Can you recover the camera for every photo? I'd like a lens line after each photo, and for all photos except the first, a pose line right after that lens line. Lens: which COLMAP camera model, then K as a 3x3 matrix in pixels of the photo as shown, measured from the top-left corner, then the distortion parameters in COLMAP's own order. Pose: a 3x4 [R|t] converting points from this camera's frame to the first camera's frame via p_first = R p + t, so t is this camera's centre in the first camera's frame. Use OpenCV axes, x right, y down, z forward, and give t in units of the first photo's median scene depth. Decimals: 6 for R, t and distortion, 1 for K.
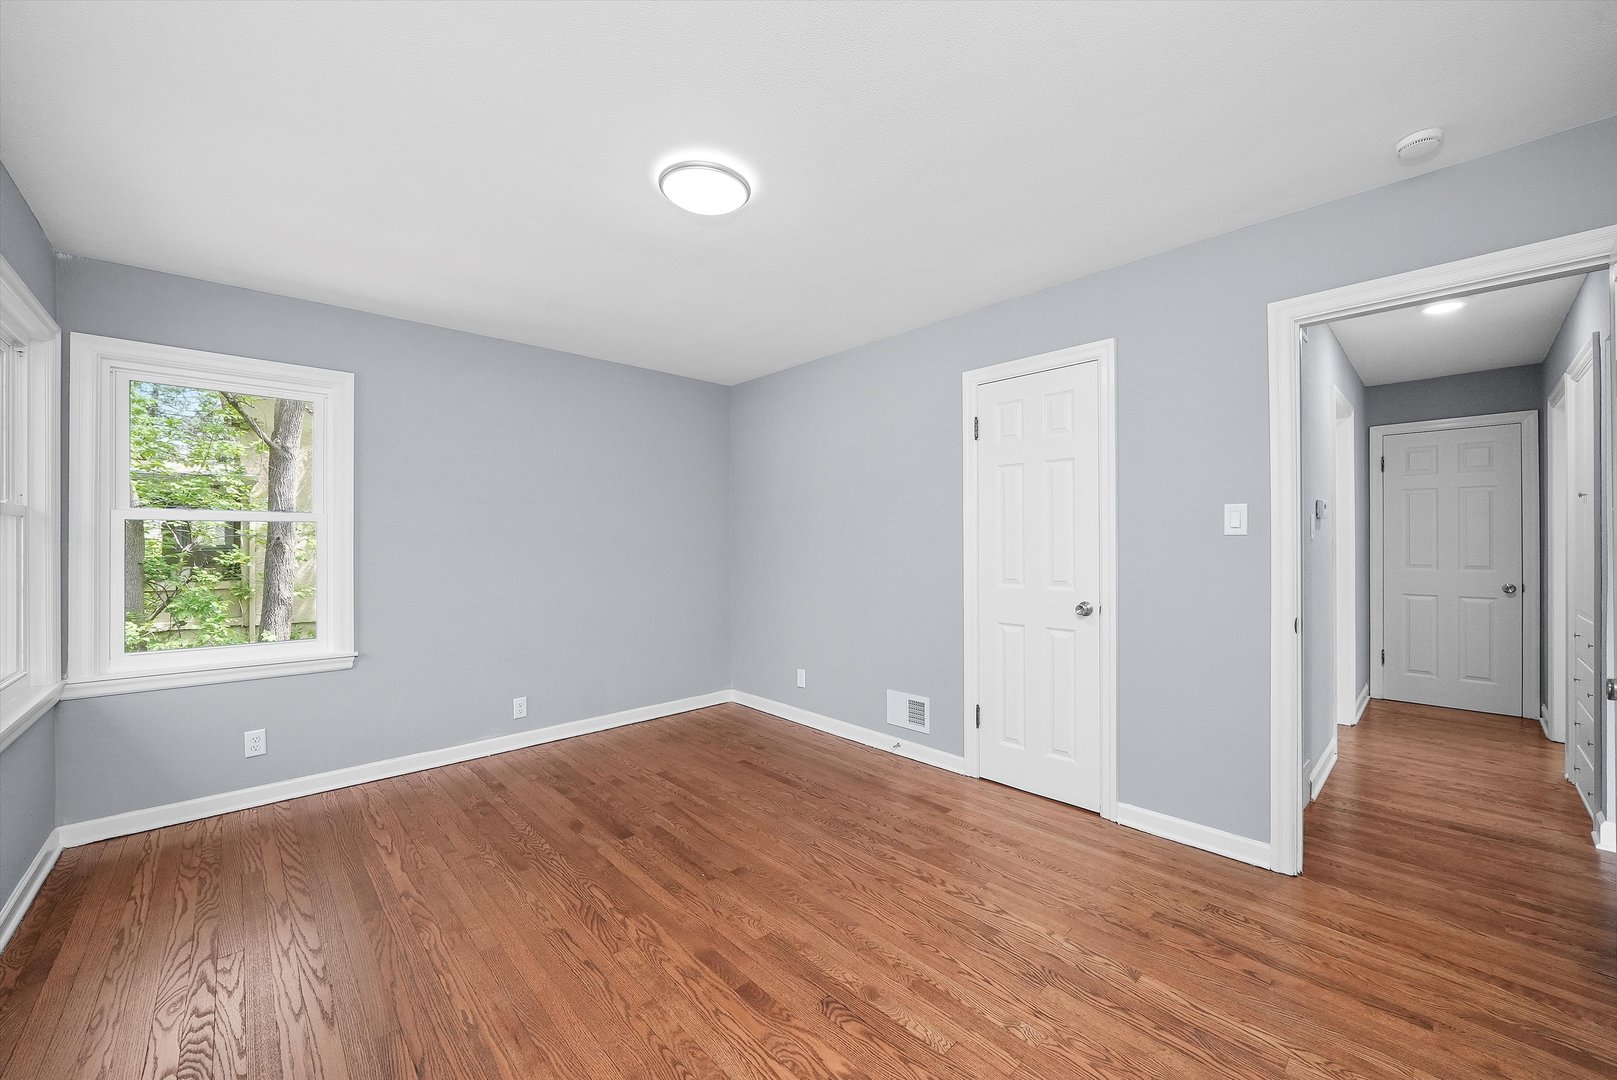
lens RADIAL K [[618.4, 0, 805.4], [0, 618.4, 536.4], [0, 0, 1]] dist [-0.002296, -0.000175]
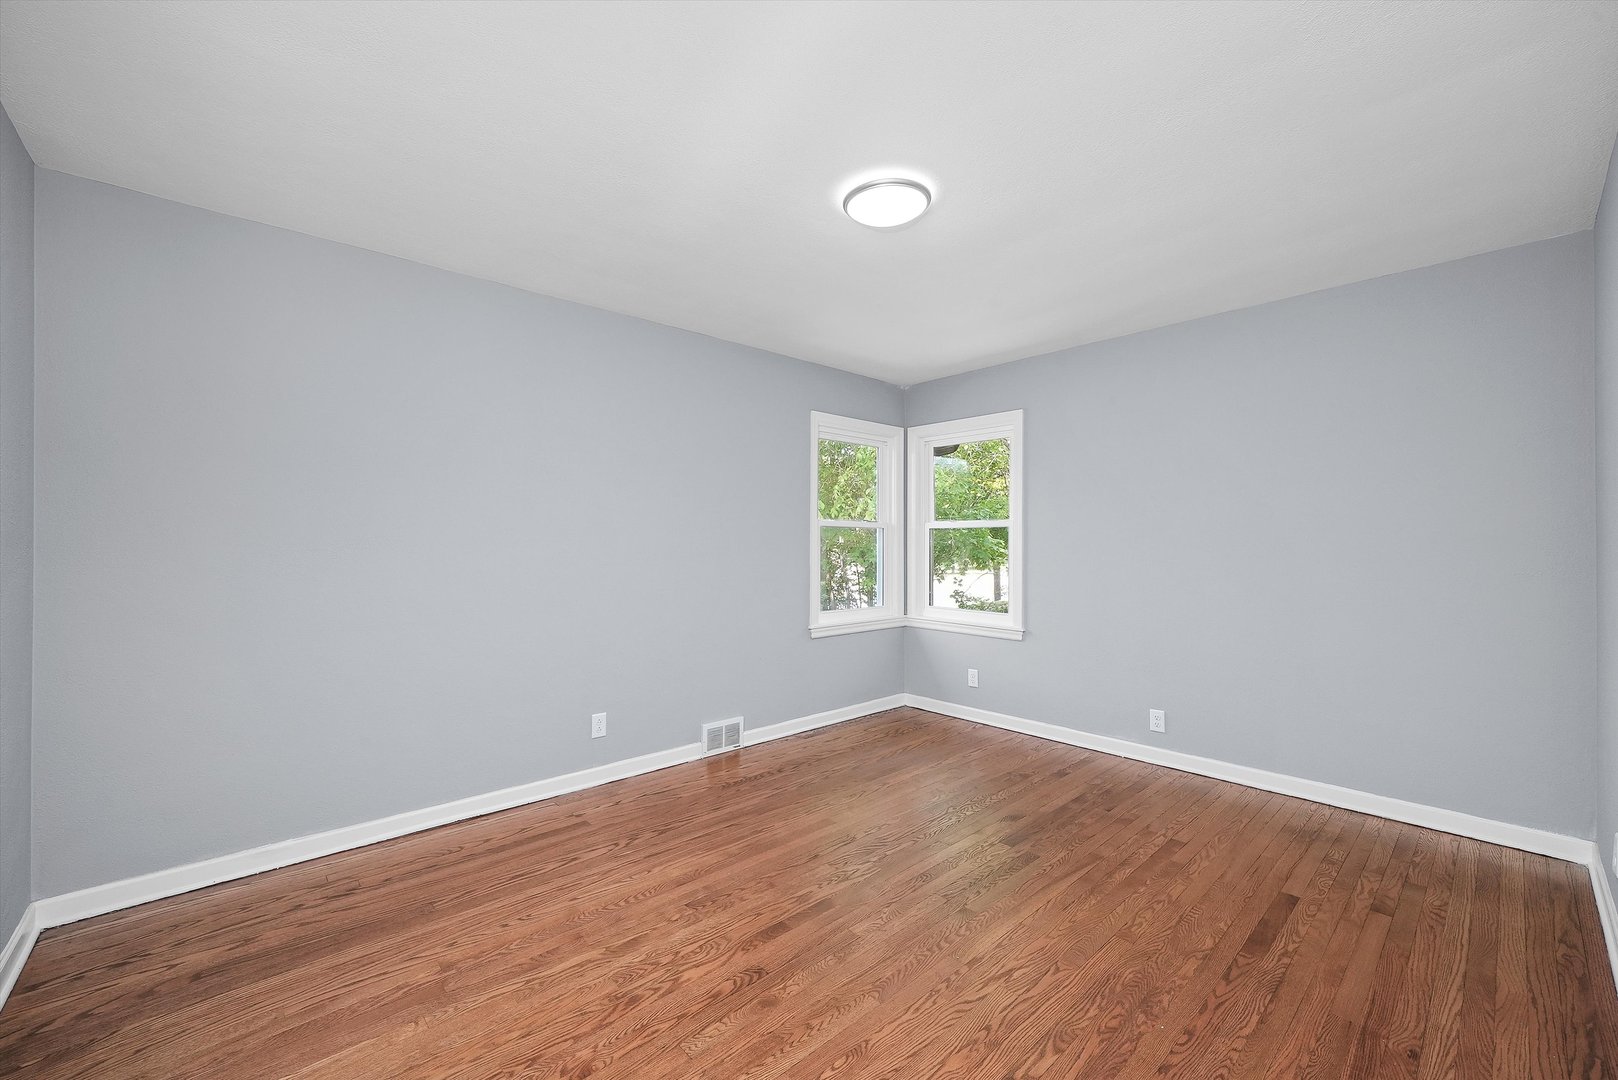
lens RADIAL K [[641.1, 0, 806.1], [0, 641.1, 549.2], [0, 0, 1]] dist [0.000054, 0.000021]
pose [[-0.014952, 0.009469, -0.999843, 0.608779], [0.009133, 0.999915, 0.009333, 0.007645], [0.999847, -0.008992, -0.015037, 0.591847]]
